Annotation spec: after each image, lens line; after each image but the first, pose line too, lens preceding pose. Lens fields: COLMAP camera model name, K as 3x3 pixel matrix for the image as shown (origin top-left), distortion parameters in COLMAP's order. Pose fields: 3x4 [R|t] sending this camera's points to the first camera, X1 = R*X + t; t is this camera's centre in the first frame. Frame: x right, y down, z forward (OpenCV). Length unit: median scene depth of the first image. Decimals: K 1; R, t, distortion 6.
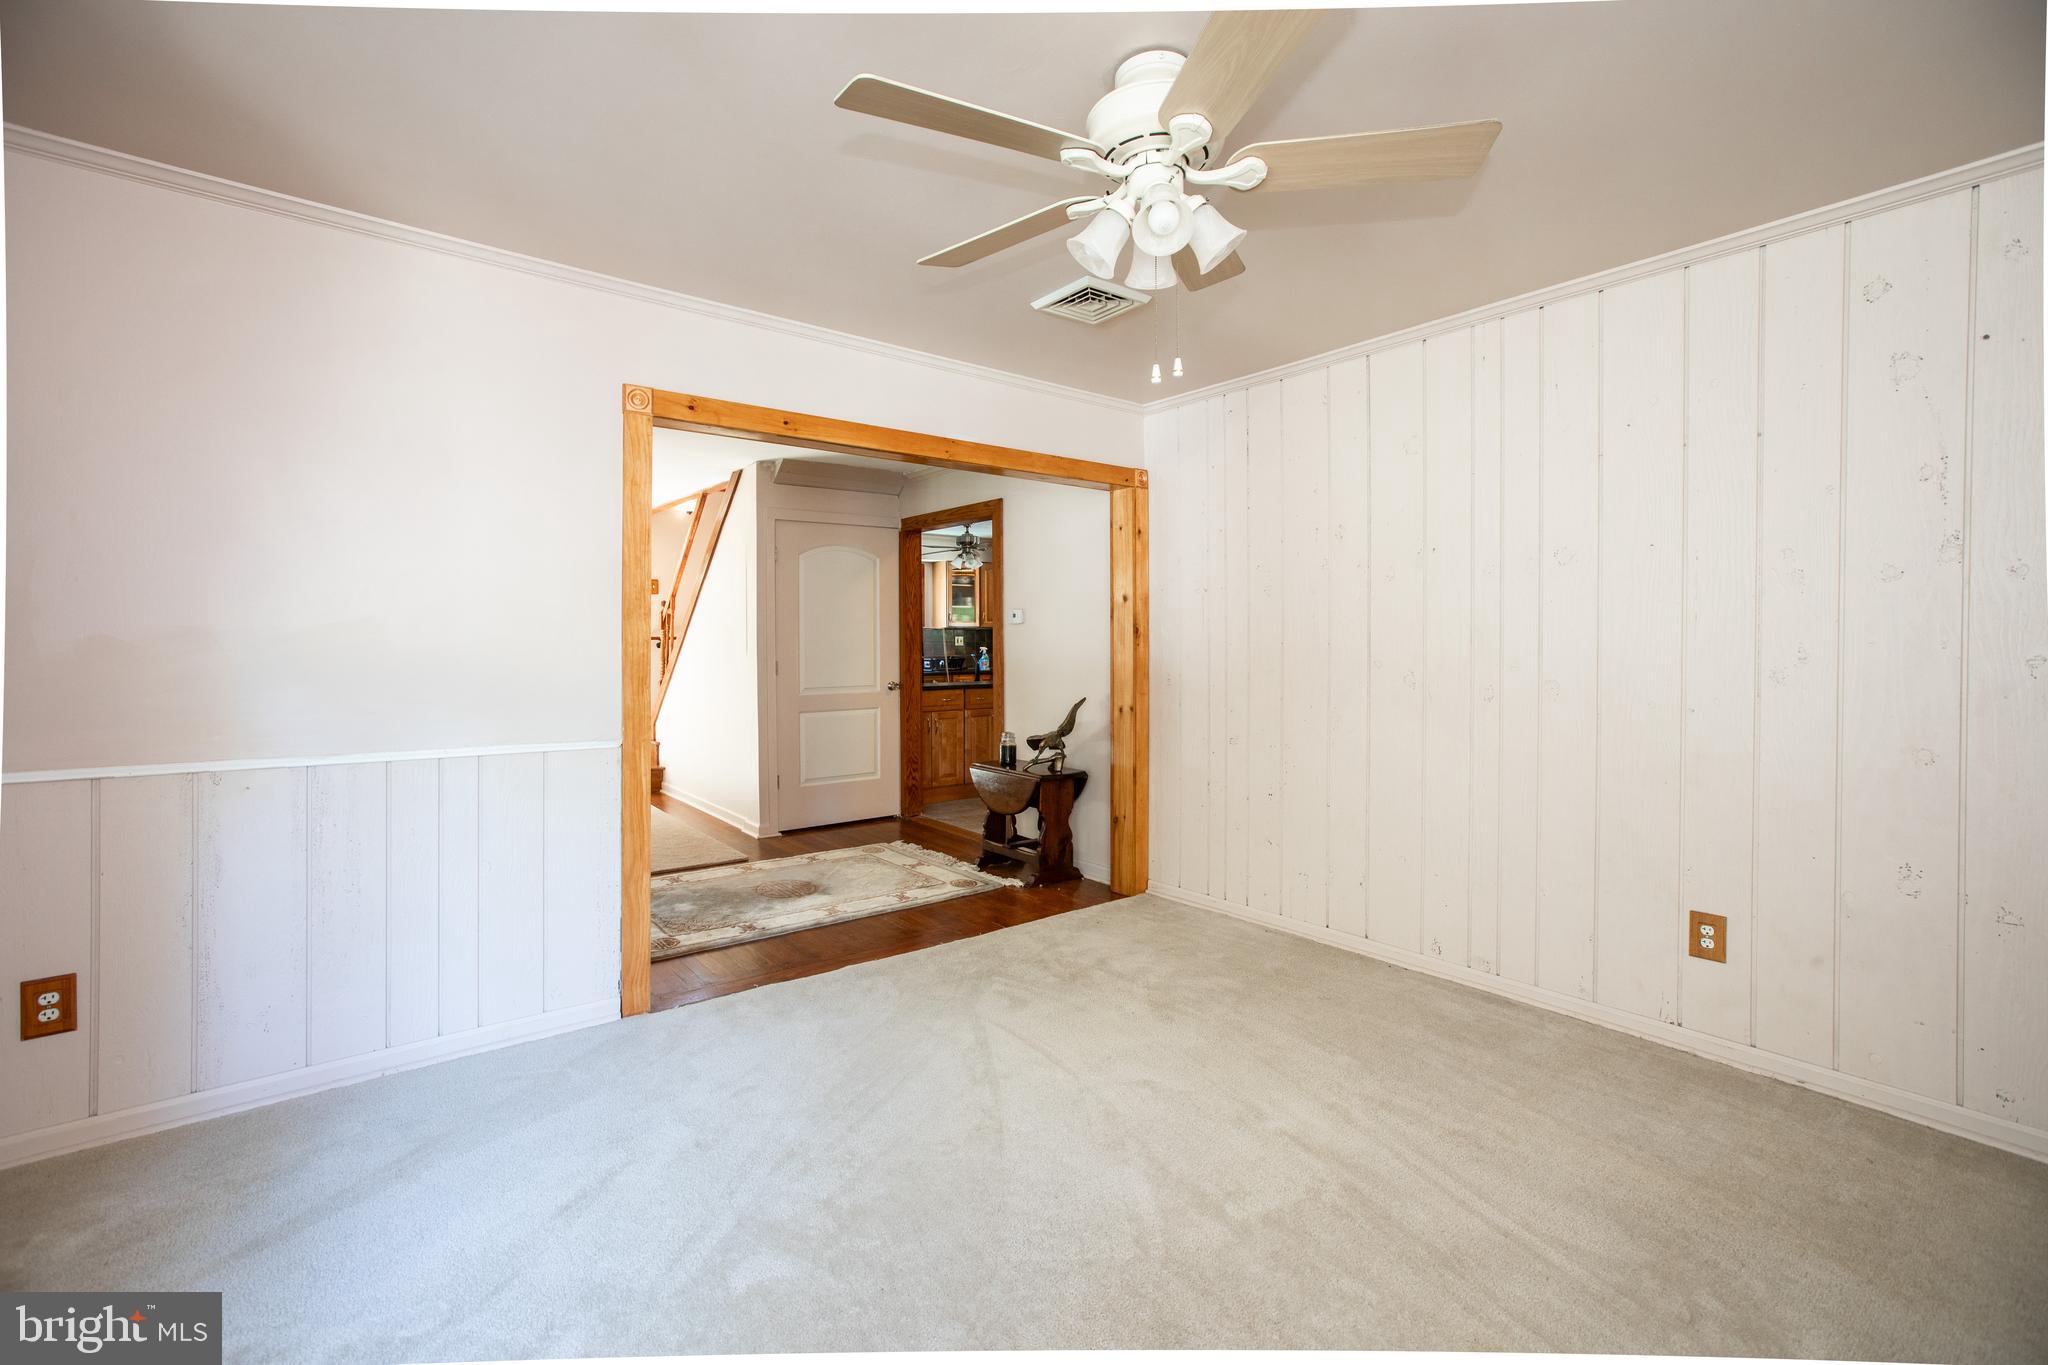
lens RADIAL K [[890.2, 0, 1026.1], [0, 890.2, 658.4], [0, 0, 1]] dist [-0.027585, 0.015948]
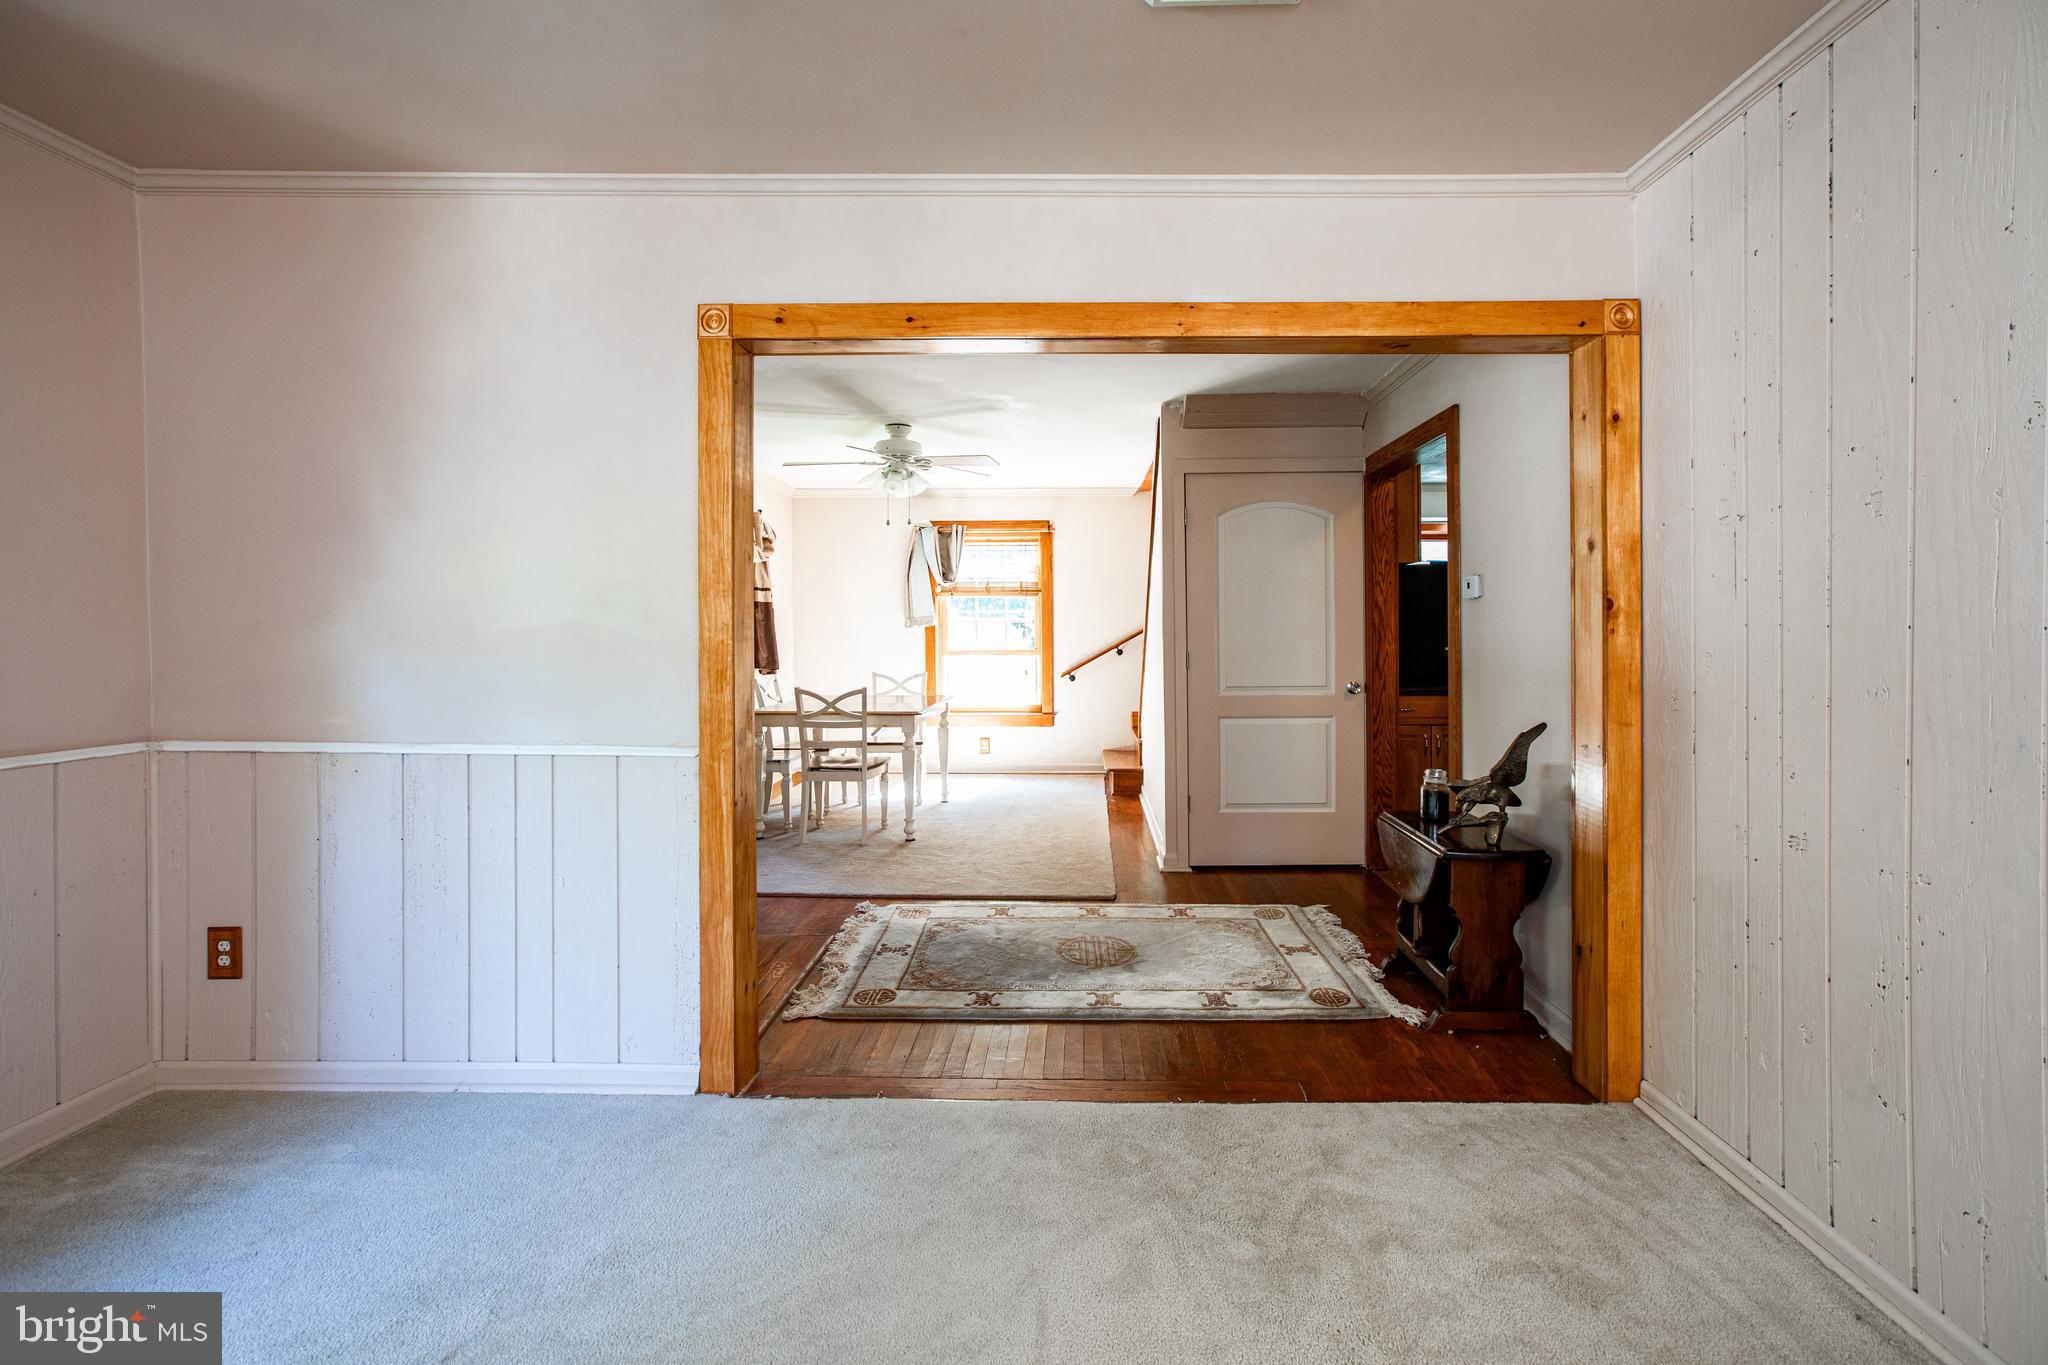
lens RADIAL K [[951.6, 0, 1064.7], [0, 951.6, 638.0], [0, 0, 1]] dist [-0.023791, 0.020914]
pose [[0.776384, 0.006016, -0.630231, 0.239939], [-0.011361, 0.999926, -0.004450, -0.005310], [0.630157, 0.010615, 0.776395, 0.376936]]
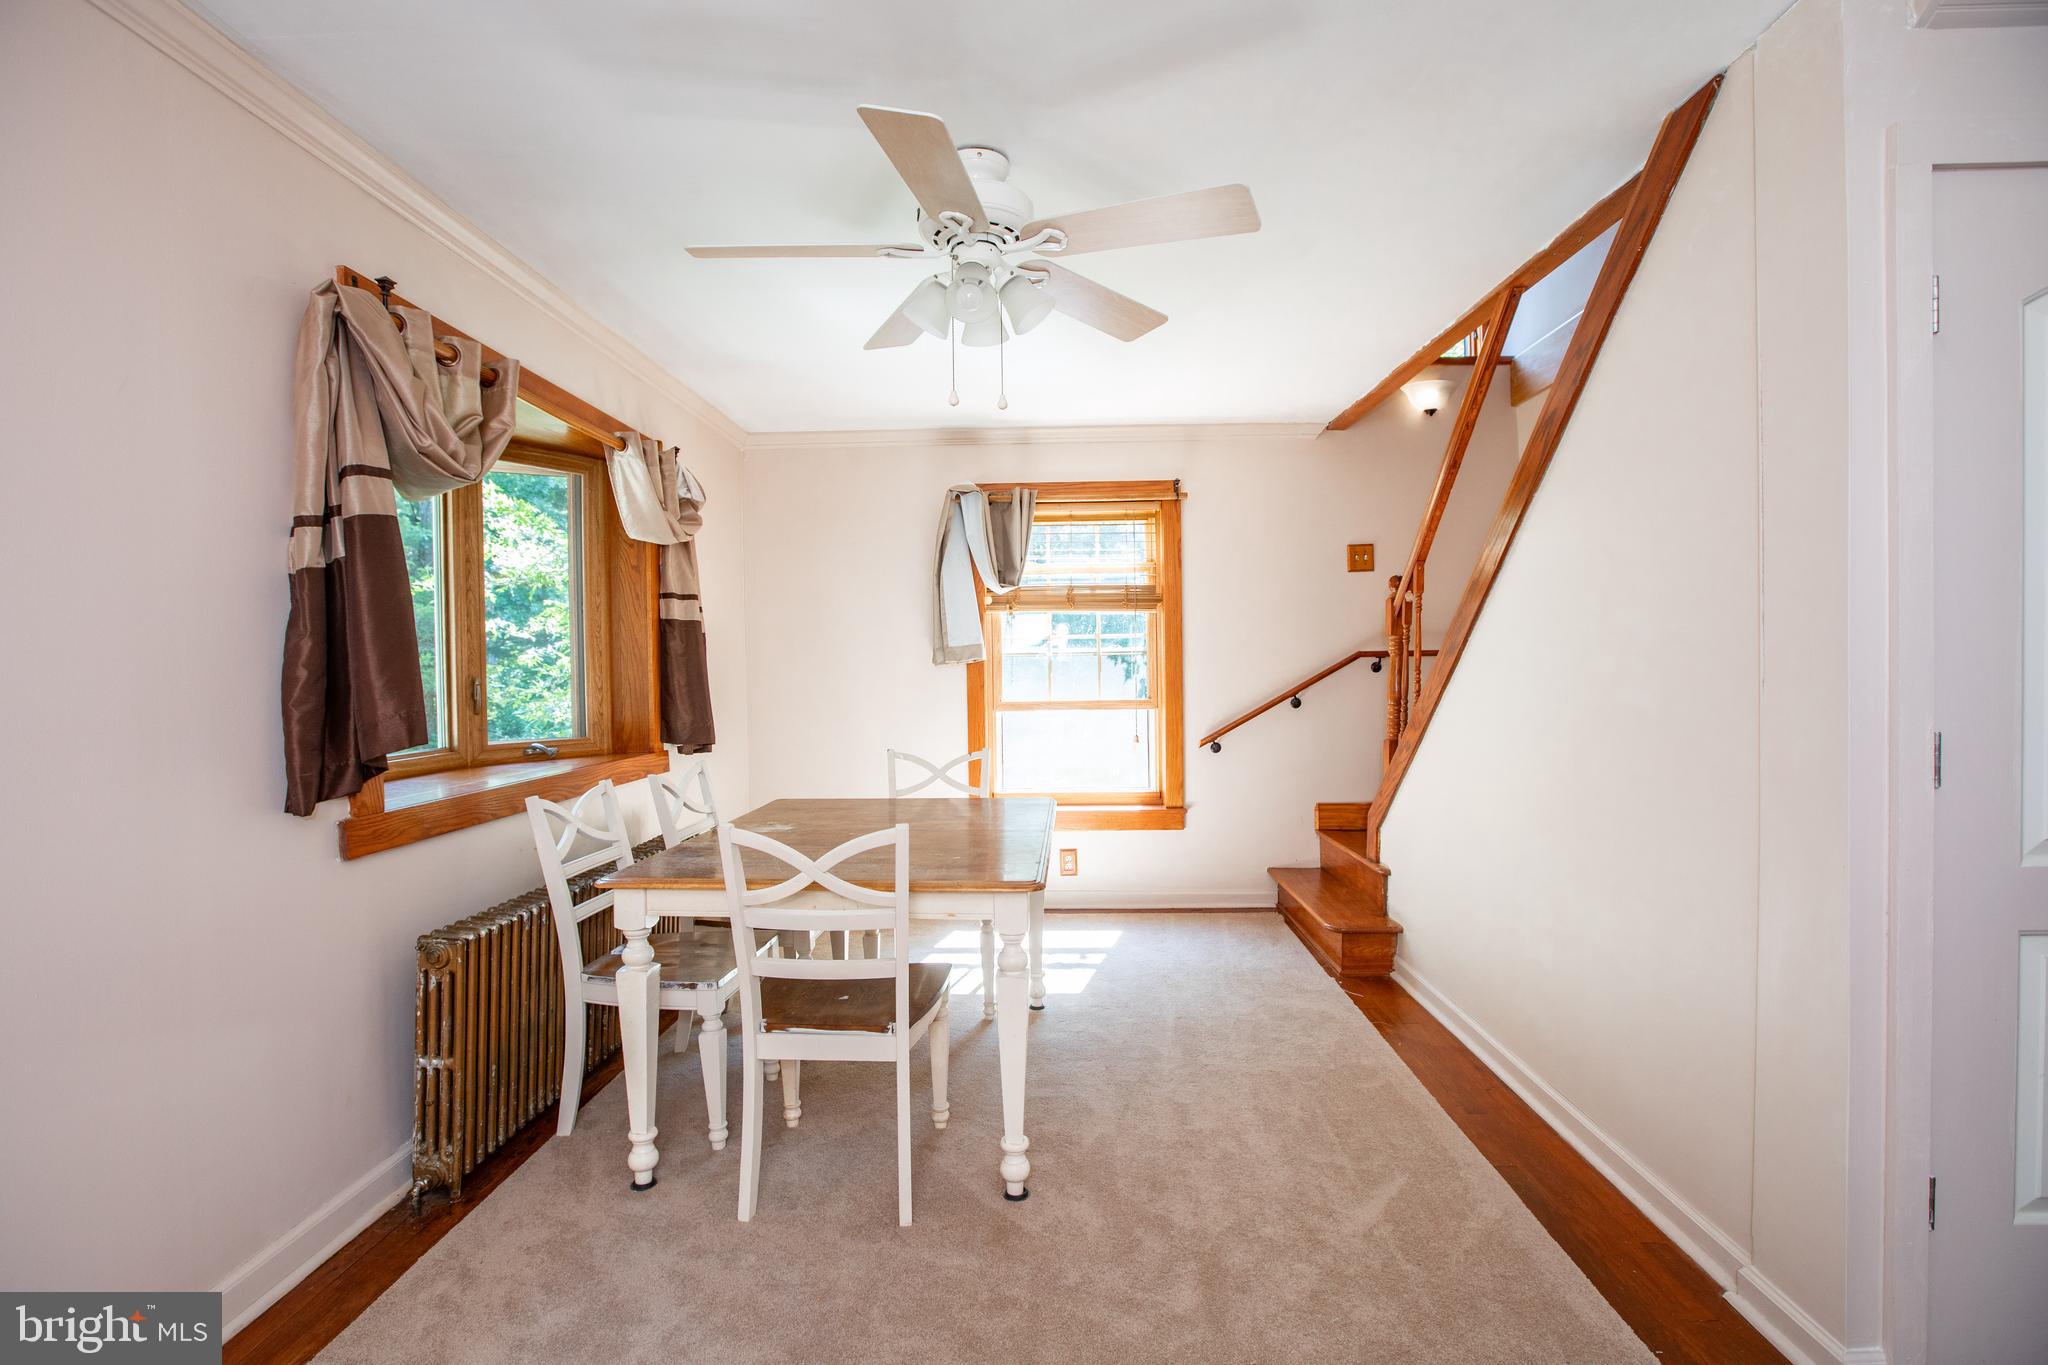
lens RADIAL K [[947.9, 0, 1015.6], [0, 947.9, 676.4], [0, 0, 1]] dist [-0.049058, 0.020548]
pose [[0.760744, 0.000307, -0.649052, -0.435799], [-0.001615, 0.999998, -0.001419, -0.016263], [0.649050, 0.002127, 0.760742, 0.886365]]
